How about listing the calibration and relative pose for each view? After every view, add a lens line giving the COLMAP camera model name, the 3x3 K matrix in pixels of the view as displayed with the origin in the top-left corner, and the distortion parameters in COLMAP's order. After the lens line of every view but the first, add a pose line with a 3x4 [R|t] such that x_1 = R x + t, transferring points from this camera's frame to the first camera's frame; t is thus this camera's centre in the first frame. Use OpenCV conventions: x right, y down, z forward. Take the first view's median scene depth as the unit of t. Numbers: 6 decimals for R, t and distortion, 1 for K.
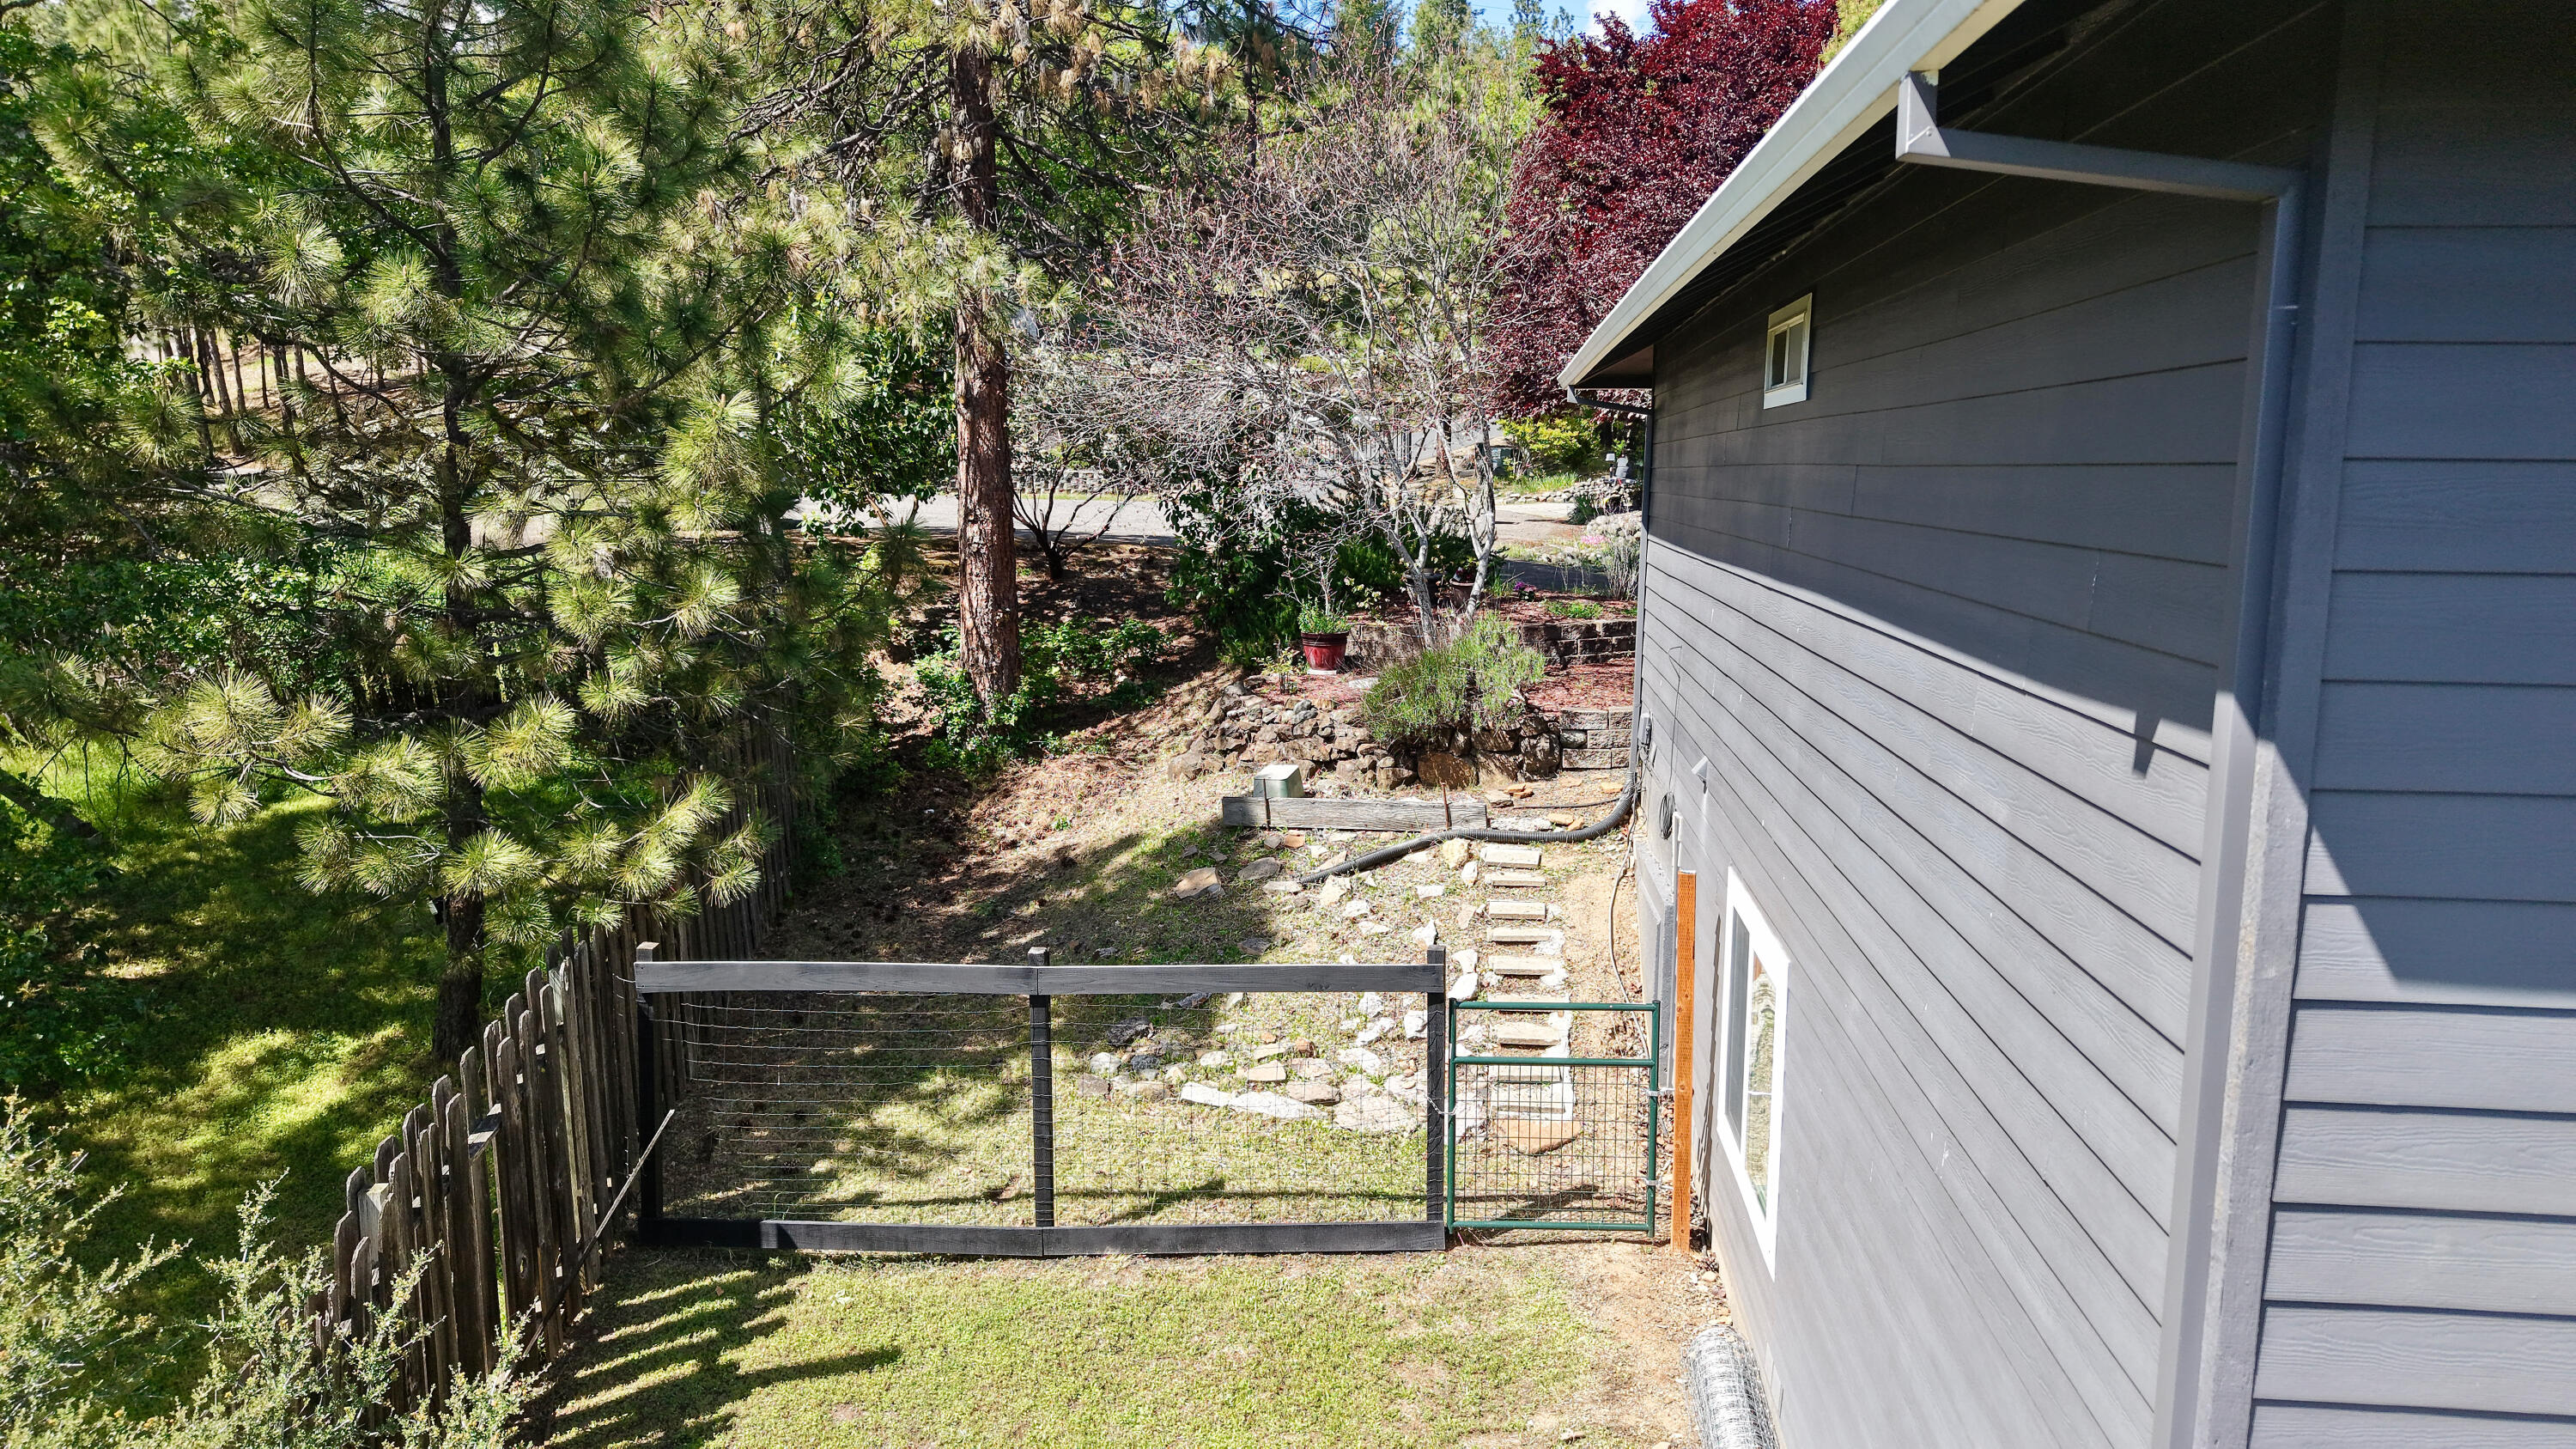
lens RADIAL K [[1697.3, 0, 1281.5], [0, 1697.3, 731.9], [0, 0, 1]] dist [0.030076, -0.035128]
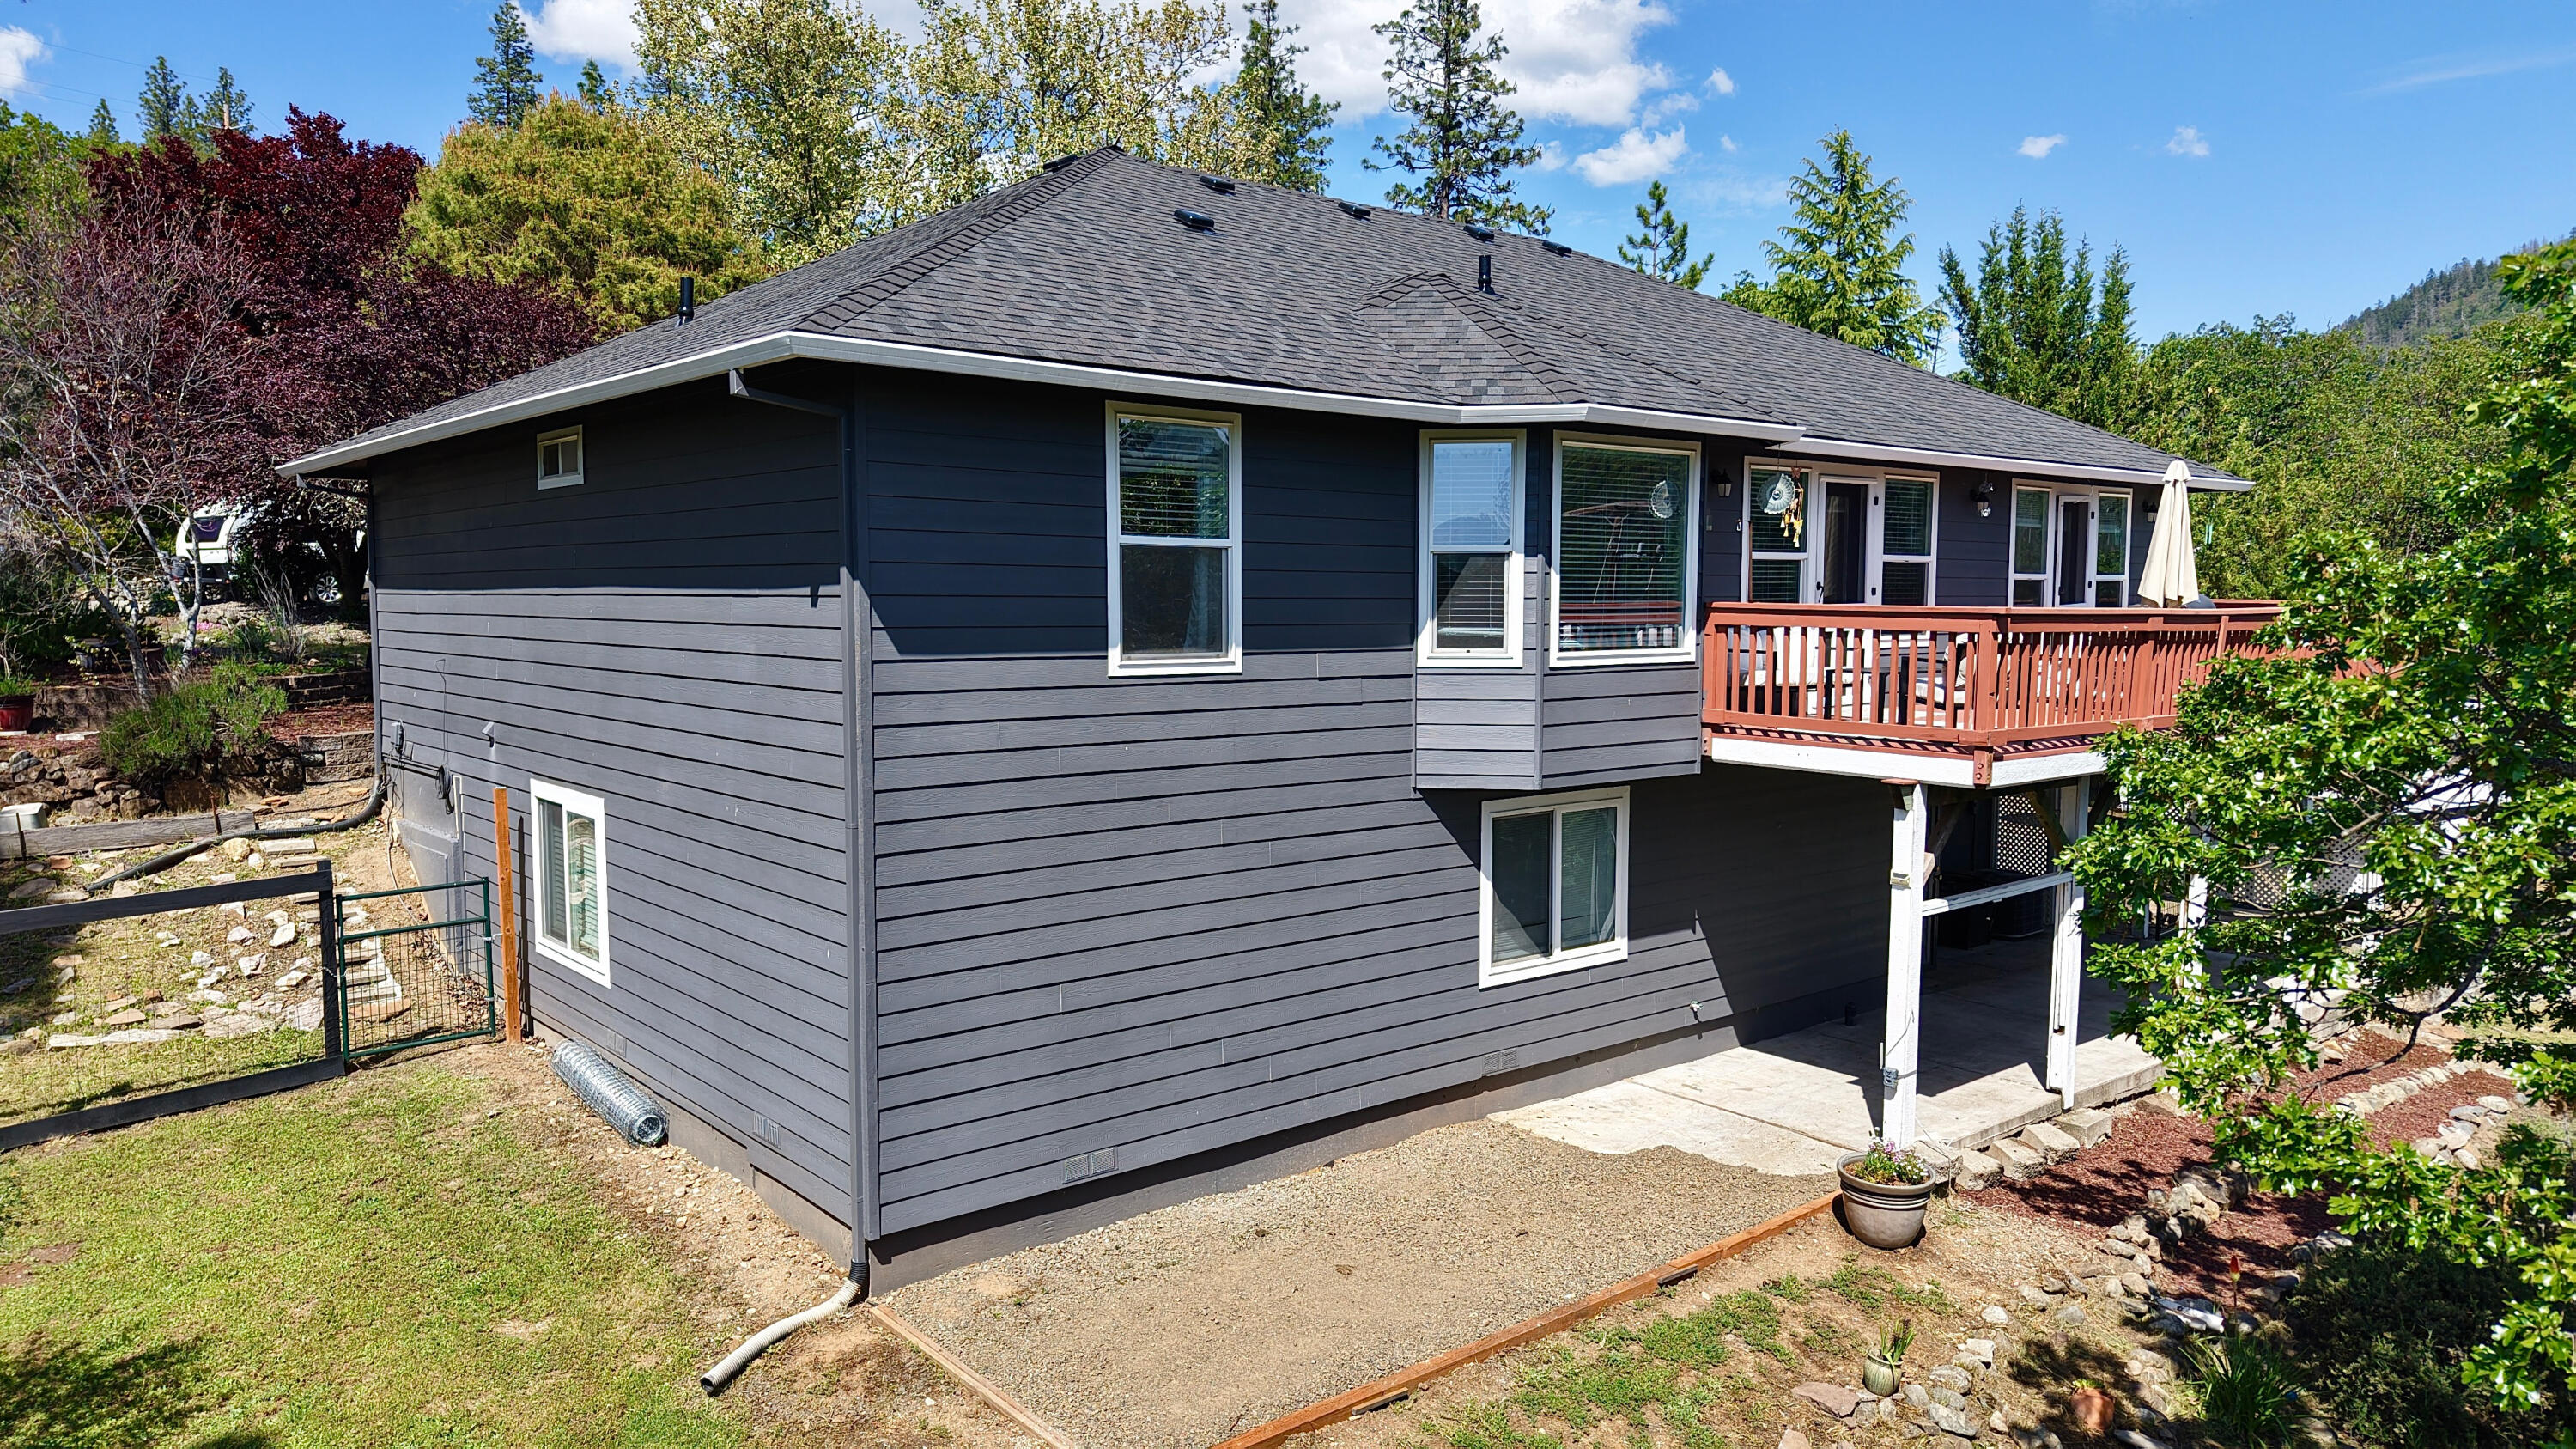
lens RADIAL K [[1928.4, 0, 1293.6], [0, 1928.4, 705.2], [0, 0, 1]] dist [0.003520, 0.002914]
pose [[0.696244, -0.041739, 0.716590, -0.405083], [0.112675, 0.992287, -0.051679, 0.143142], [-0.708906, 0.116723, 0.695577, -0.577883]]
